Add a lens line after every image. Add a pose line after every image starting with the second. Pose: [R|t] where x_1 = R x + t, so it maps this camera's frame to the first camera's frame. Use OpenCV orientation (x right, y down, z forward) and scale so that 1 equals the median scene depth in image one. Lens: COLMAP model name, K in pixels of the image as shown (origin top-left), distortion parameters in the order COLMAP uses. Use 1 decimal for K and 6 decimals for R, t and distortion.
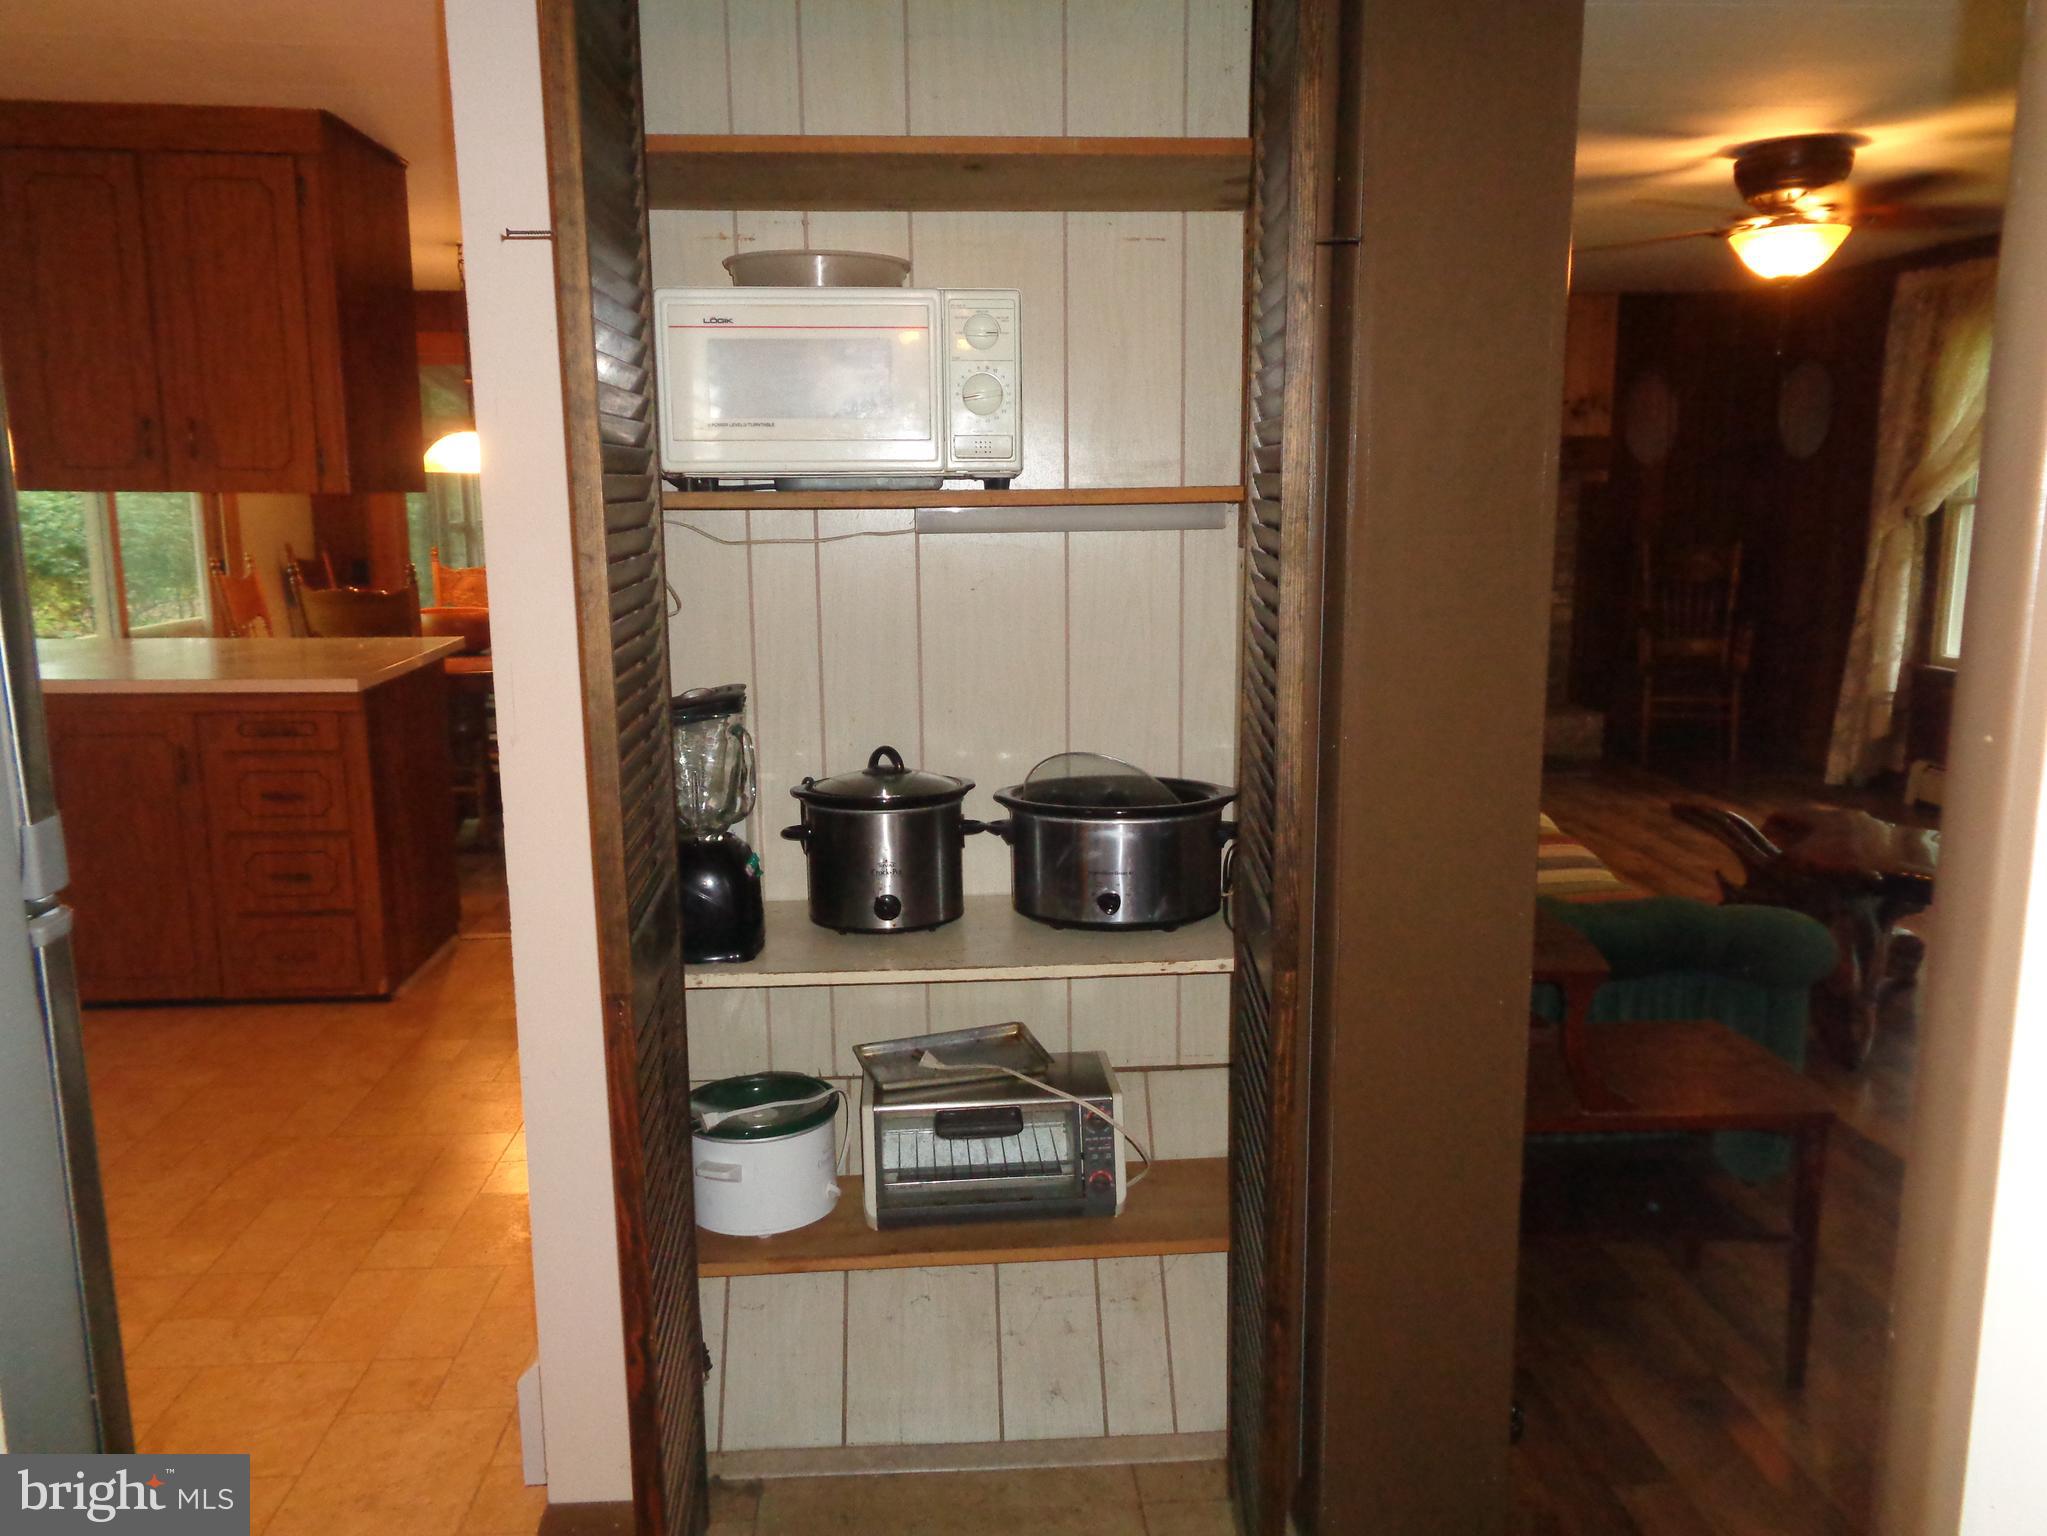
lens RADIAL K [[1539.0, 0, 1023.5], [0, 1539.0, 768.0], [0, 0, 1]] dist [-0.005234, 0.038952]
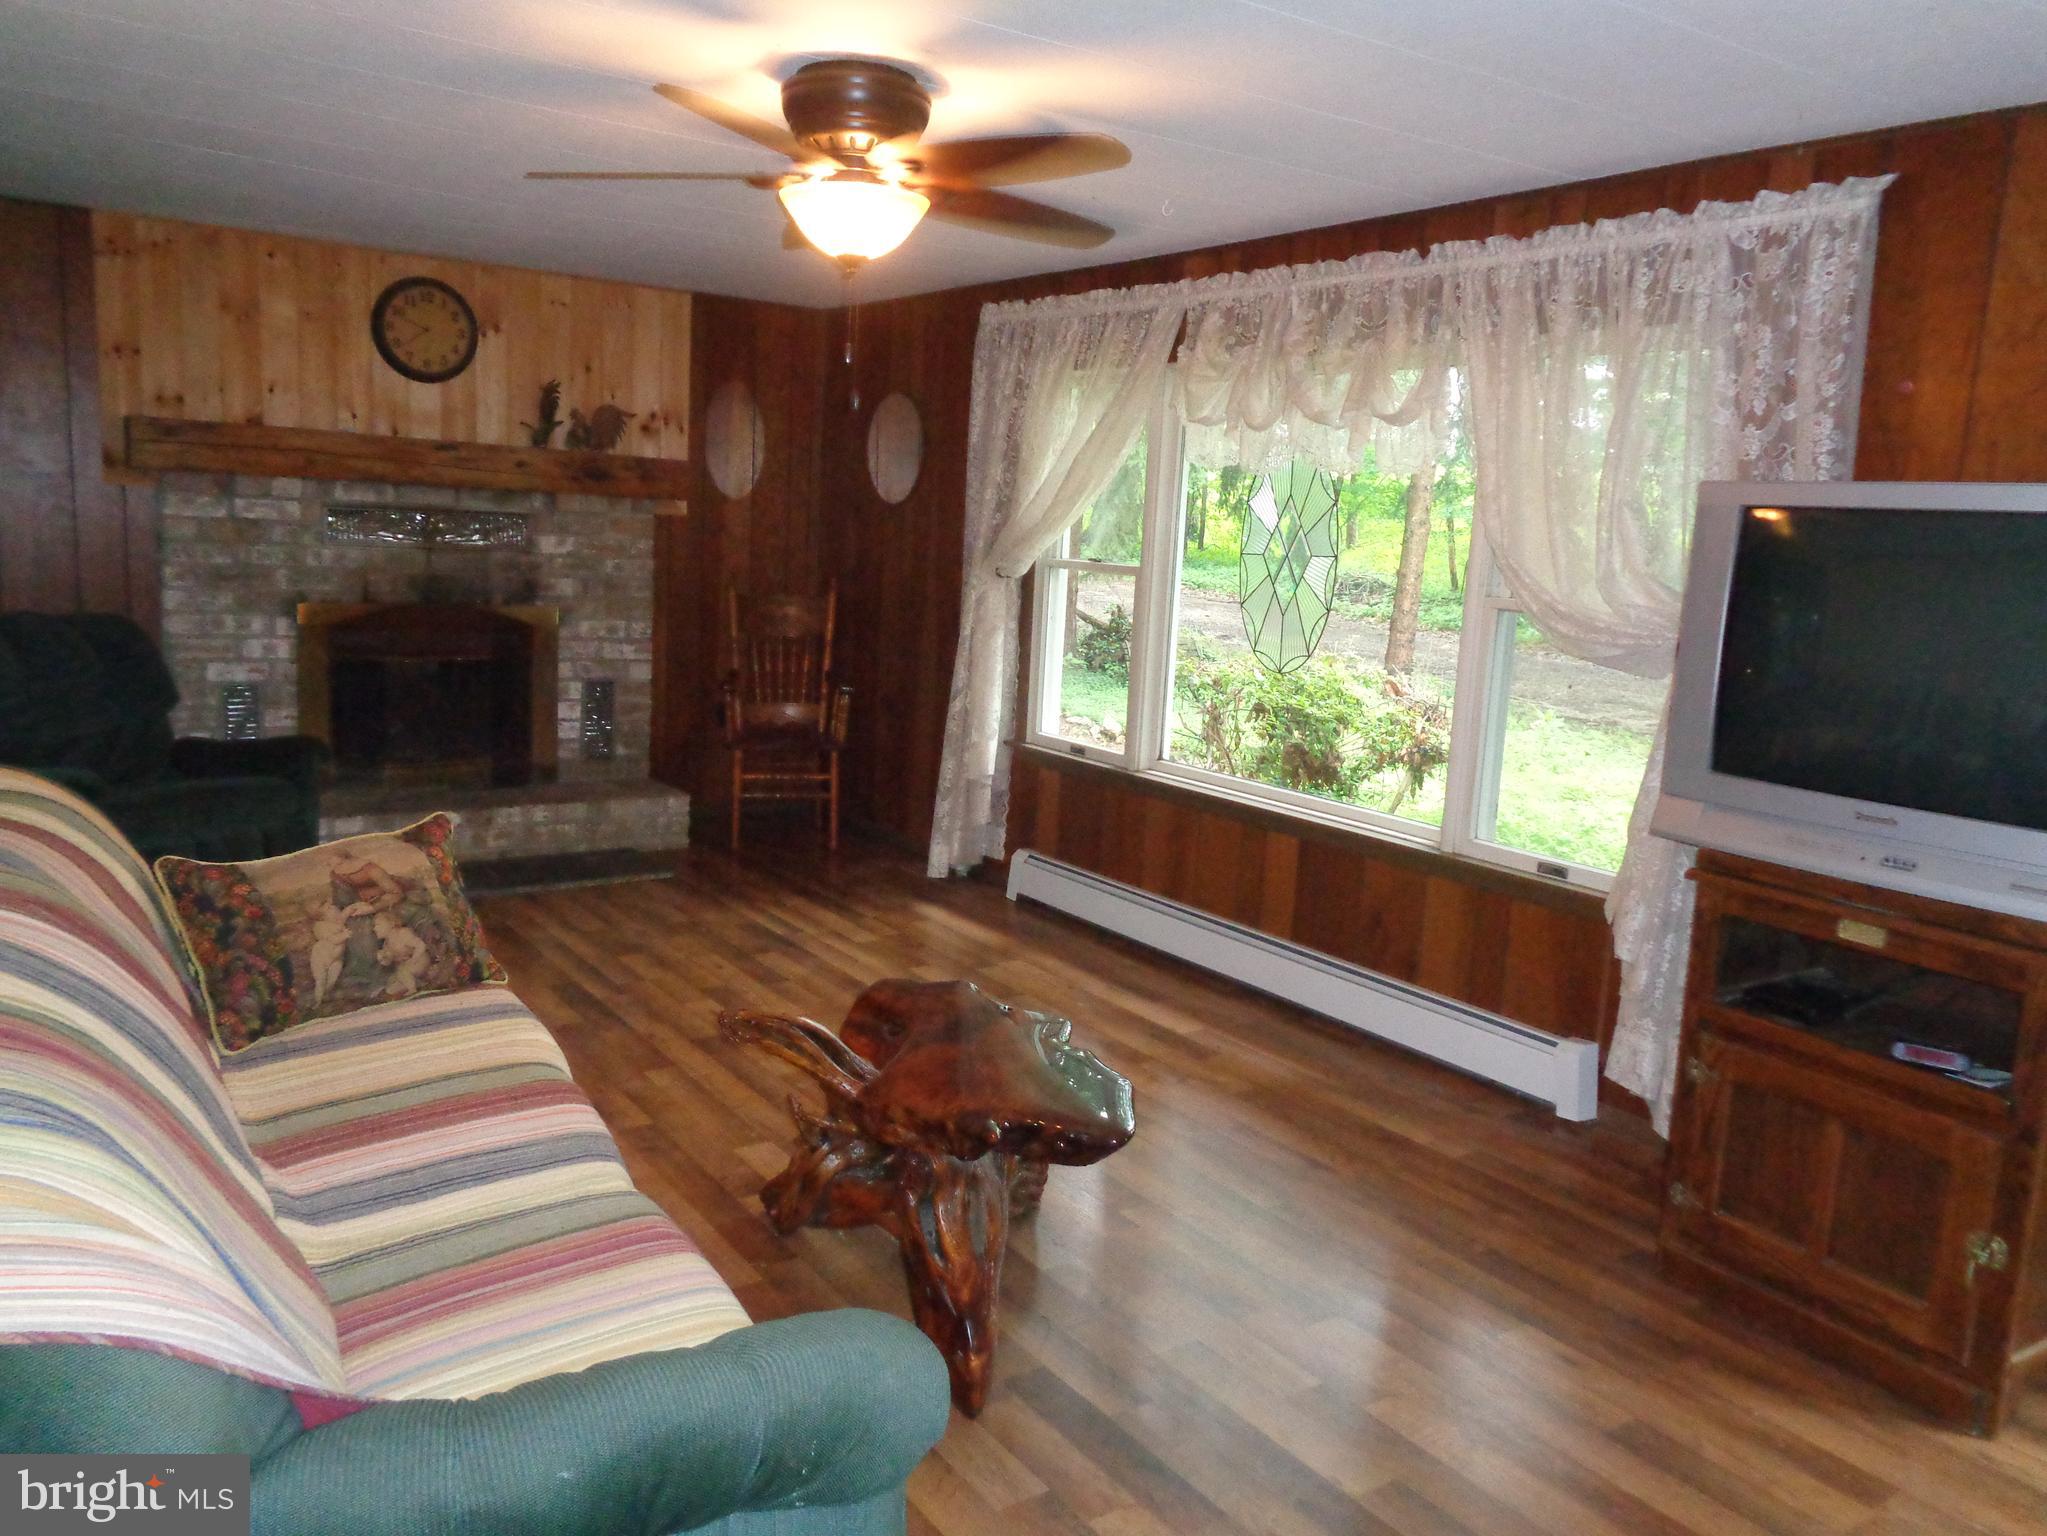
lens RADIAL K [[1541.3, 0, 1030.6], [0, 1541.3, 771.2], [0, 0, 1]] dist [0.007969, 0.000799]
pose [[0.852726, -0.025224, 0.521750, 0.119452], [0.031408, 0.999502, -0.003011, -0.047461], [-0.521414, 0.018954, 0.853093, 0.230216]]
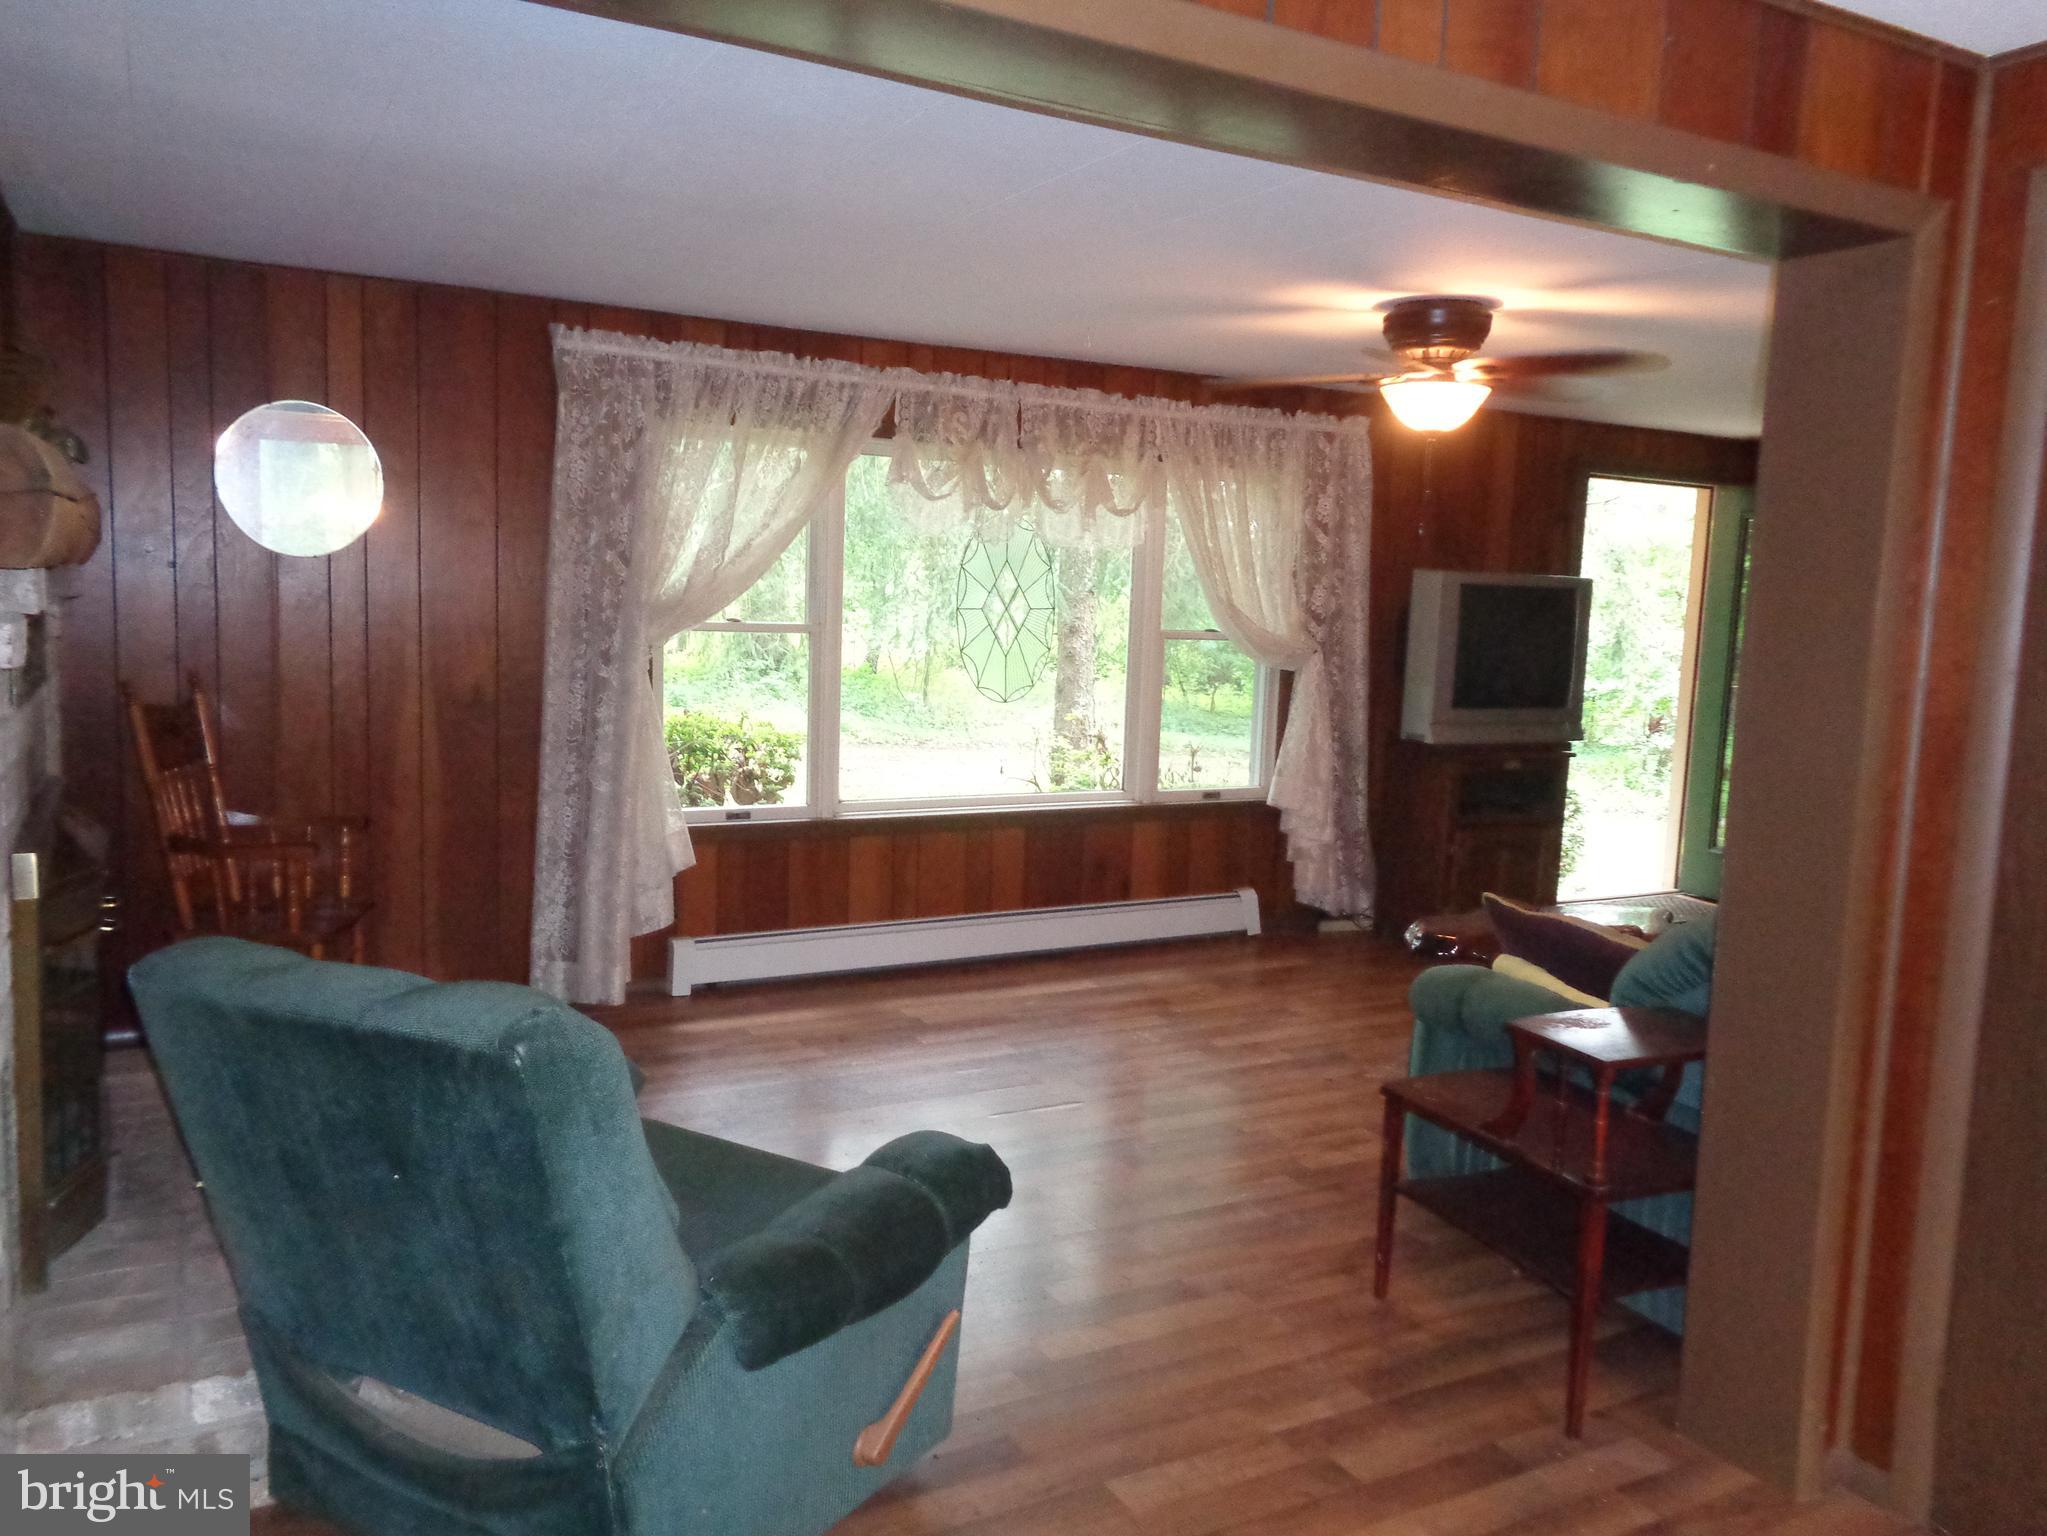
lens RADIAL K [[1539.0, 0, 1023.5], [0, 1539.0, 768.0], [0, 0, 1]] dist [-0.005234, 0.038952]
pose [[-0.424124, -0.107273, 0.899228, -0.227485], [0.138205, 0.973661, 0.181337, -0.218609], [-0.894996, 0.201187, -0.398128, 1.150764]]
